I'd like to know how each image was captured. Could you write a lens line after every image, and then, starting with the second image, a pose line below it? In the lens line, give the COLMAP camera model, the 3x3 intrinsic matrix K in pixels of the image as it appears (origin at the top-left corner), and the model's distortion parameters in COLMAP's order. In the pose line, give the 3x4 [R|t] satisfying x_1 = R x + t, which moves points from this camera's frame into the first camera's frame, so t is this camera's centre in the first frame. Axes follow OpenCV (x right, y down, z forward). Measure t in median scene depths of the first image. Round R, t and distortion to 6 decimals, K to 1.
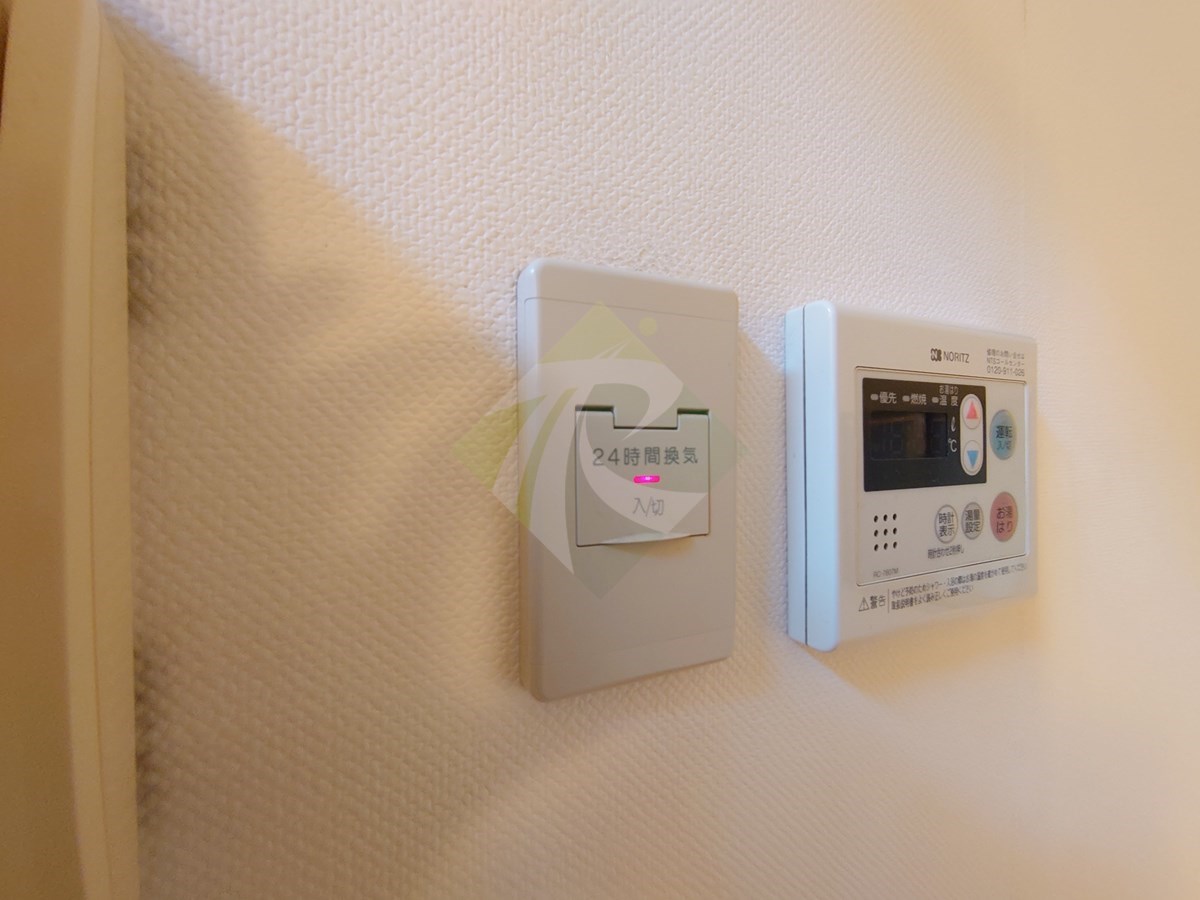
lens RADIAL K [[517.8, 0, 595.0], [0, 517.8, 453.0], [0, 0, 1]] dist [-0.000258, -0.000084]
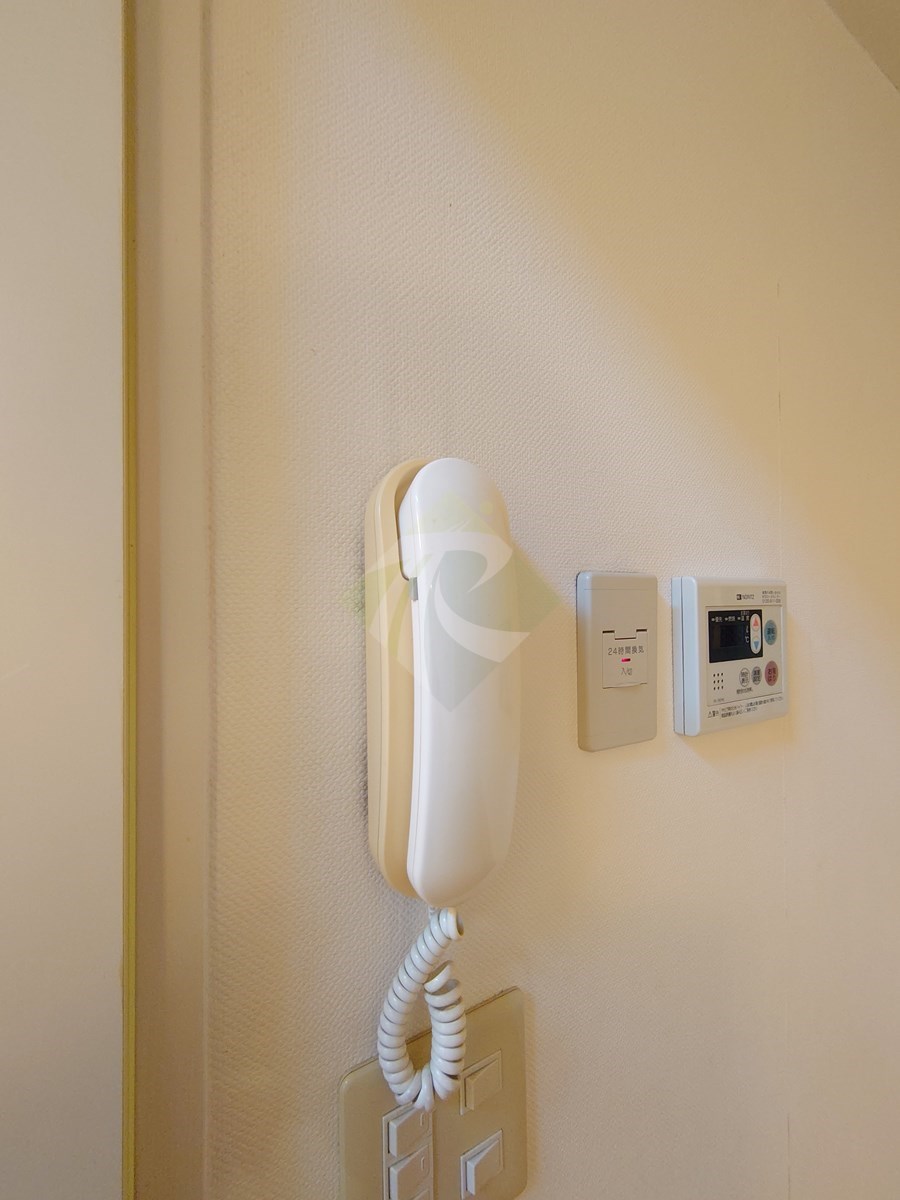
lens RADIAL K [[517.8, 0, 453.9], [0, 517.8, 596.0], [0, 0, 1]] dist [-0.000258, -0.000084]
pose [[0.995756, 0.003184, 0.091978, -0.714998], [-0.001003, 0.999717, -0.023748, -0.146808], [-0.092028, 0.023555, 0.995478, -1.025103]]
